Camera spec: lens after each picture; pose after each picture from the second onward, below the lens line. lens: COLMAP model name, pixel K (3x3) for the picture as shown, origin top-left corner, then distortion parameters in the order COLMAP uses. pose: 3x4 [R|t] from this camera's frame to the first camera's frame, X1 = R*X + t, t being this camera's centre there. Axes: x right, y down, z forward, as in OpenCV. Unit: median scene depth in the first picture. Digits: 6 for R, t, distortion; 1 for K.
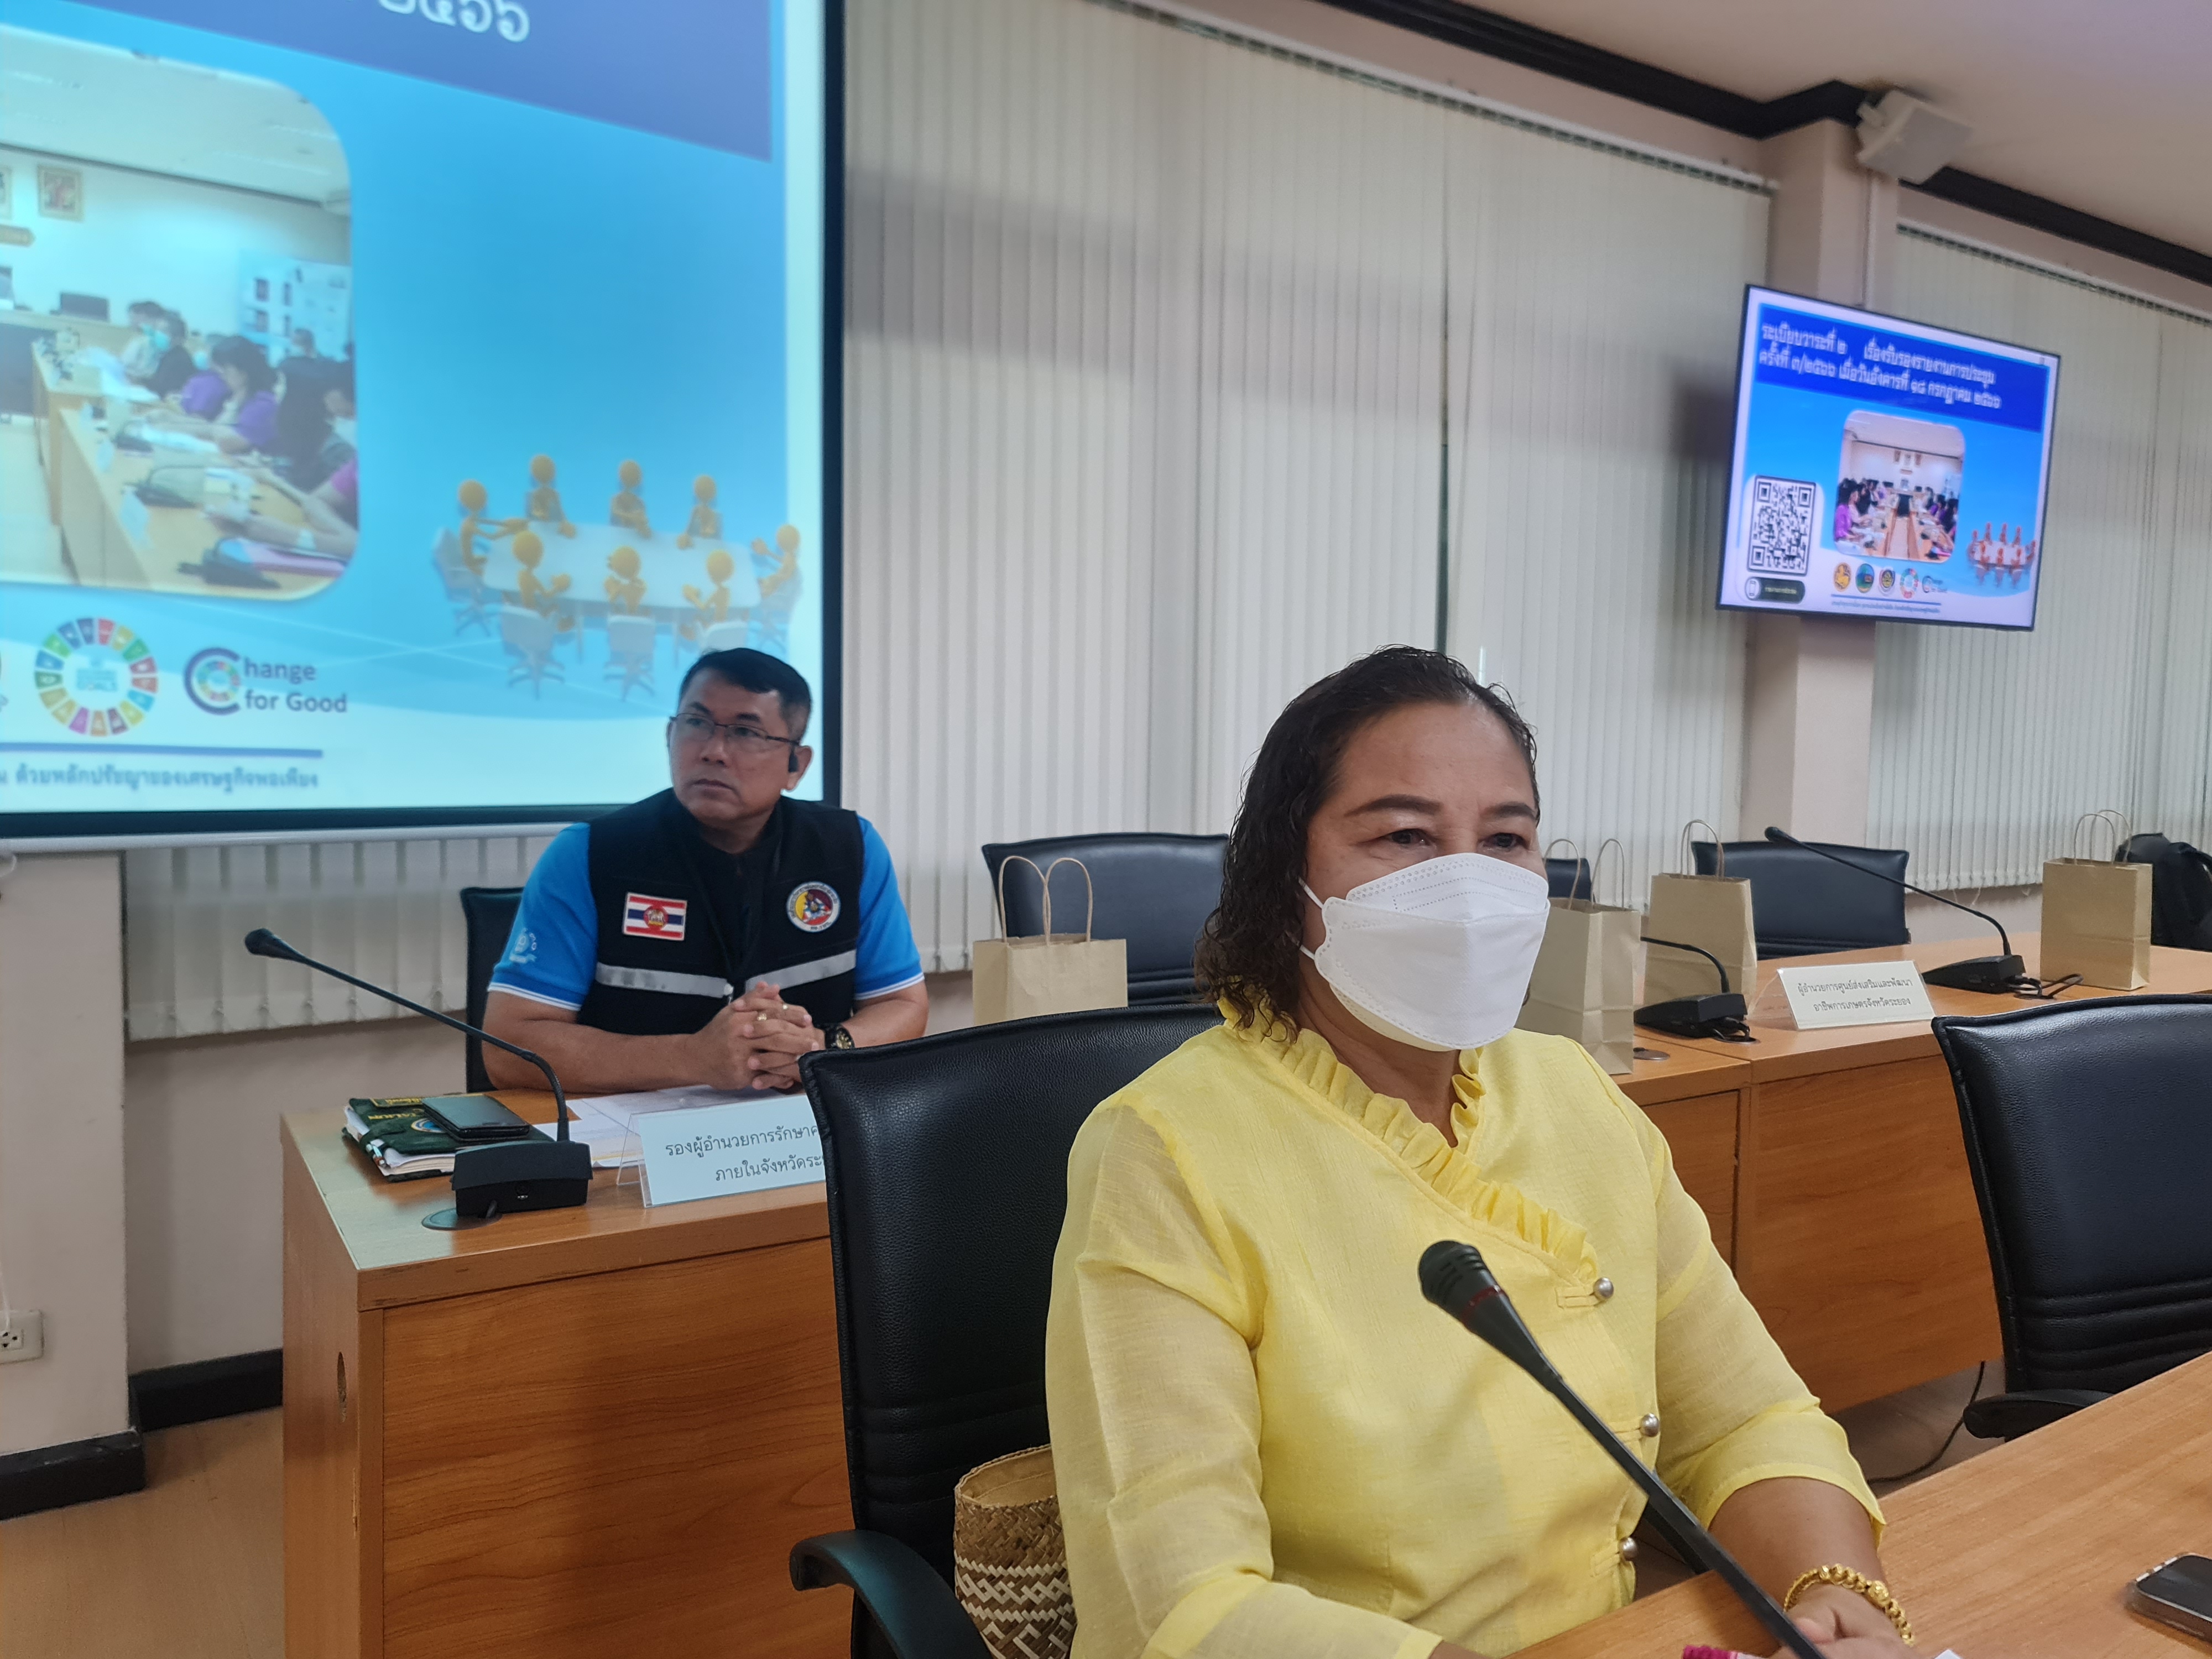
lens RADIAL K [[1642.2, 0, 1105.3], [0, 1642.2, 824.4], [0, 0, 1]] dist [0.045476, -0.006452]
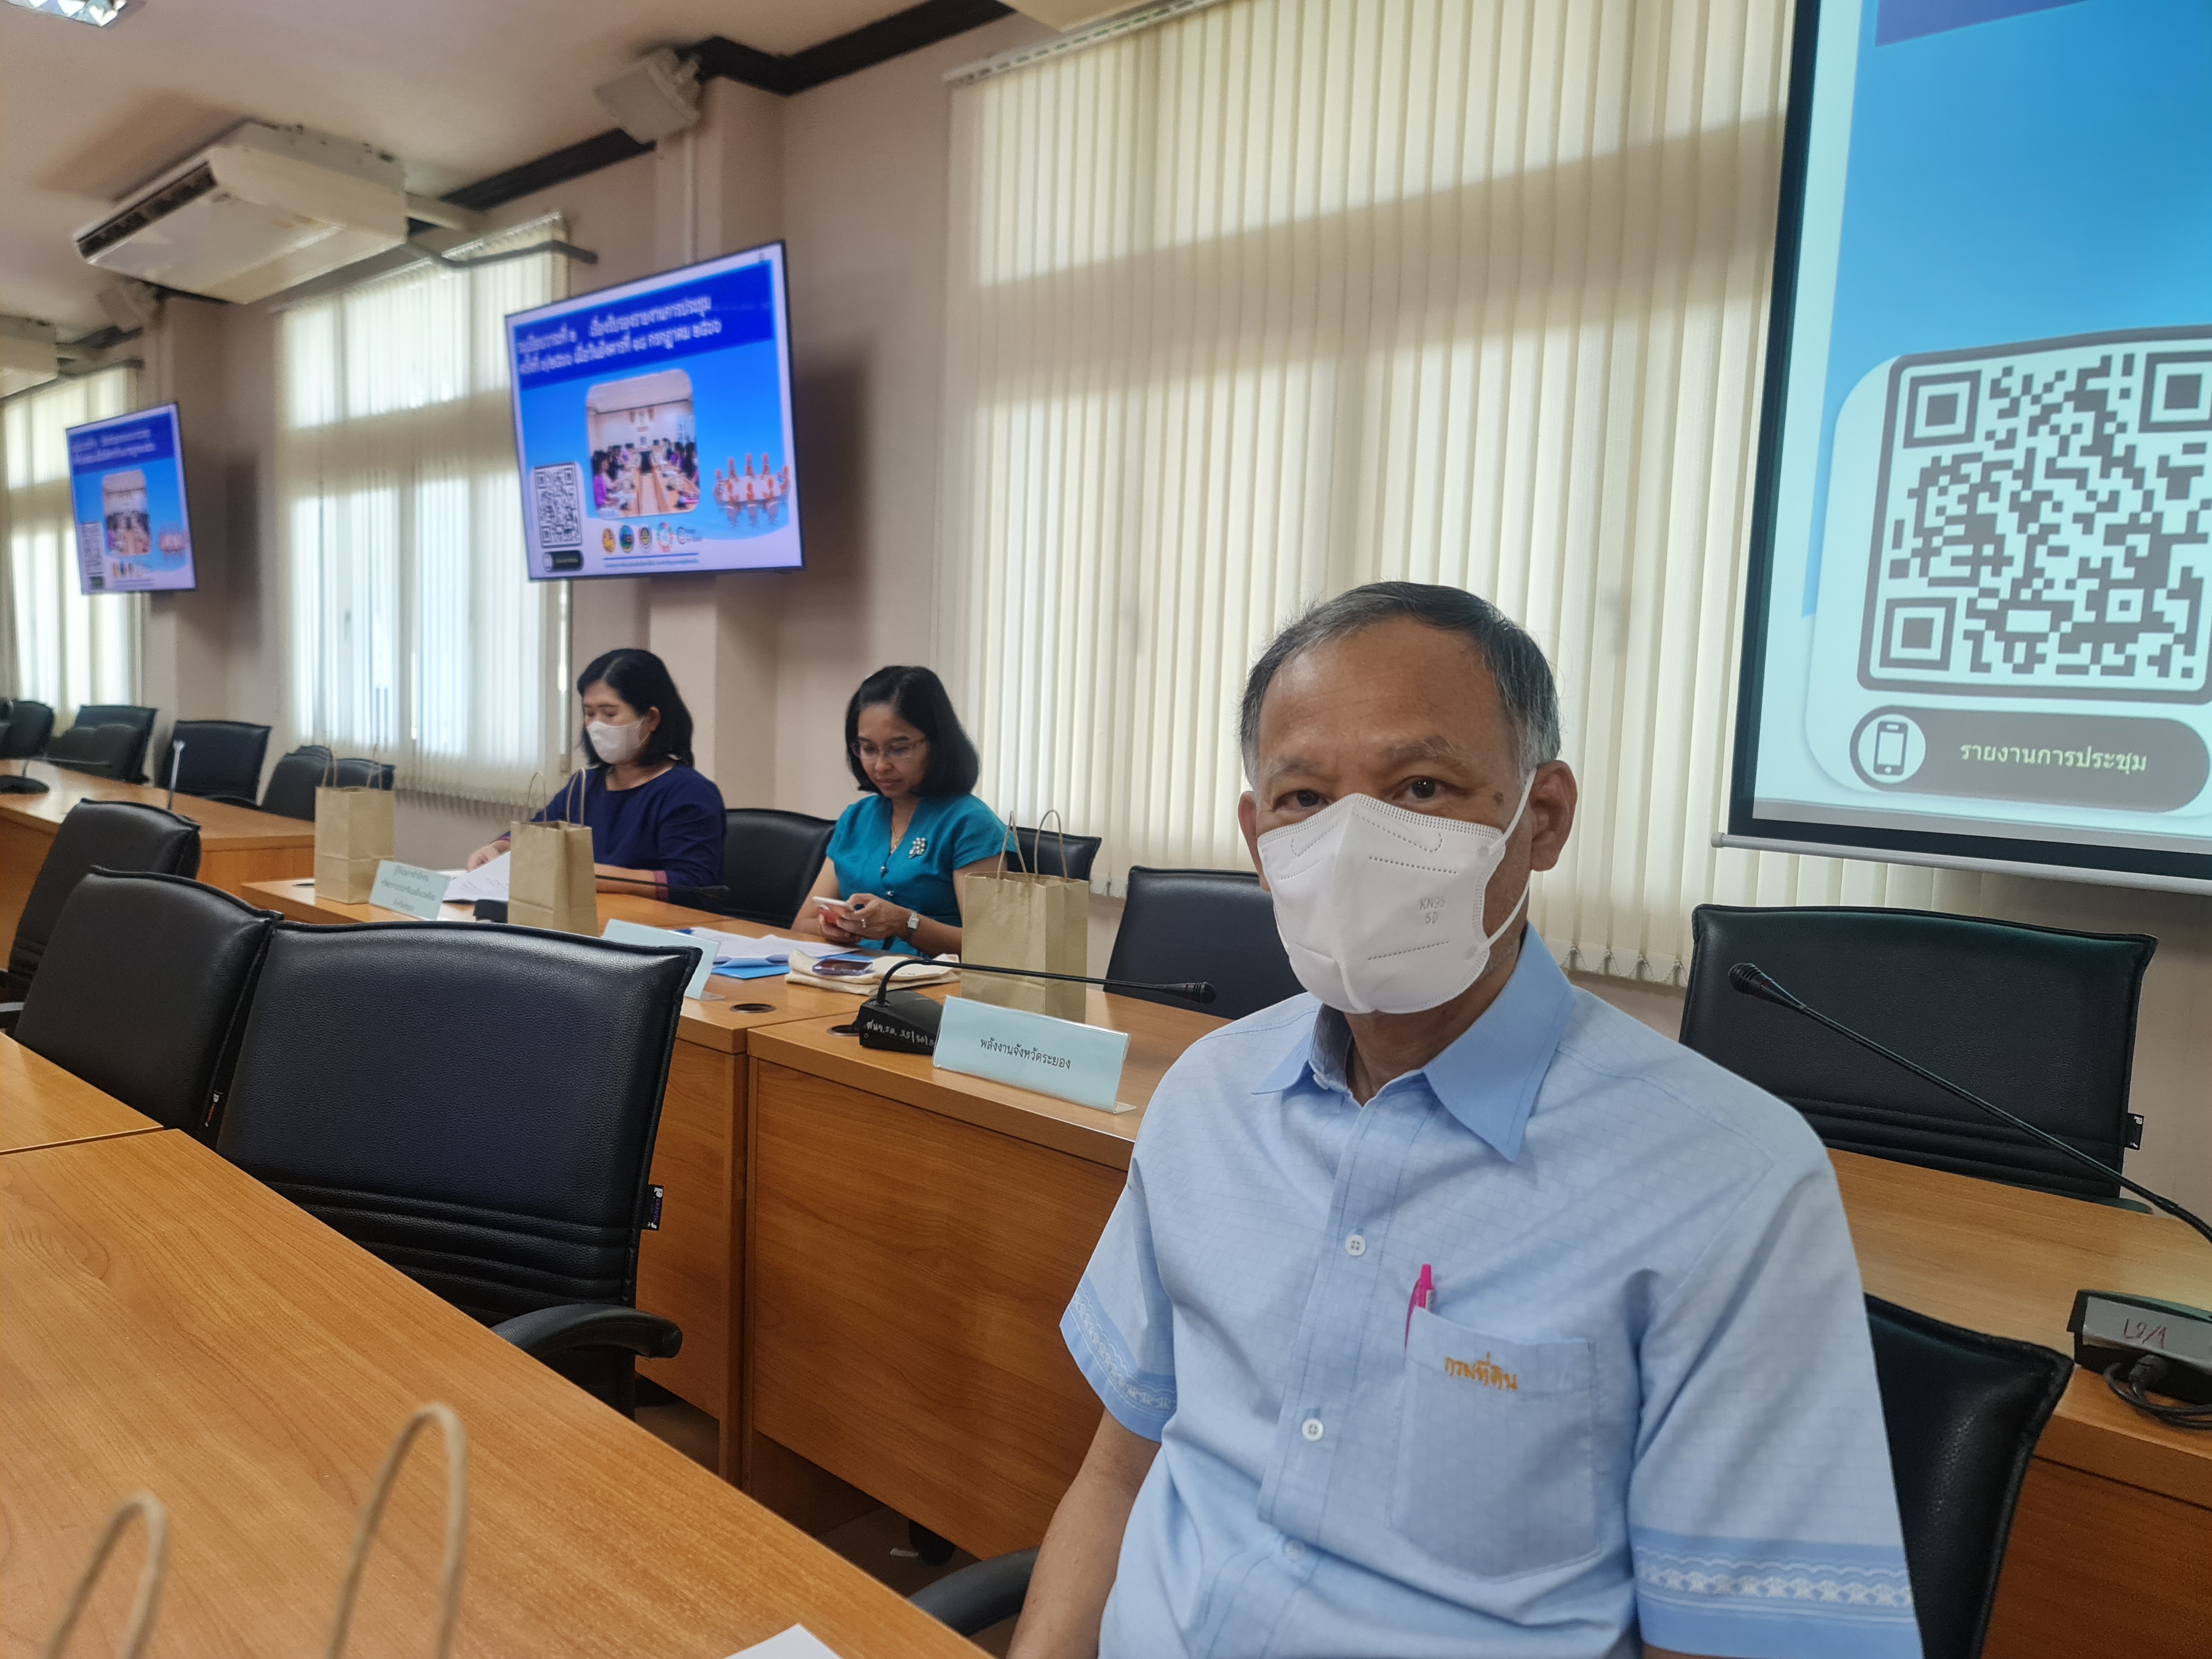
lens RADIAL K [[1638.6, 0, 1113.3], [0, 1638.6, 831.1], [0, 0, 1]] dist [0.038728, 0.002781]
pose [[0.242435, 0.084730, -0.966461, 1.544626], [-0.078889, 0.994602, 0.067408, -0.058887], [0.966955, 0.059901, 0.247810, 1.044813]]
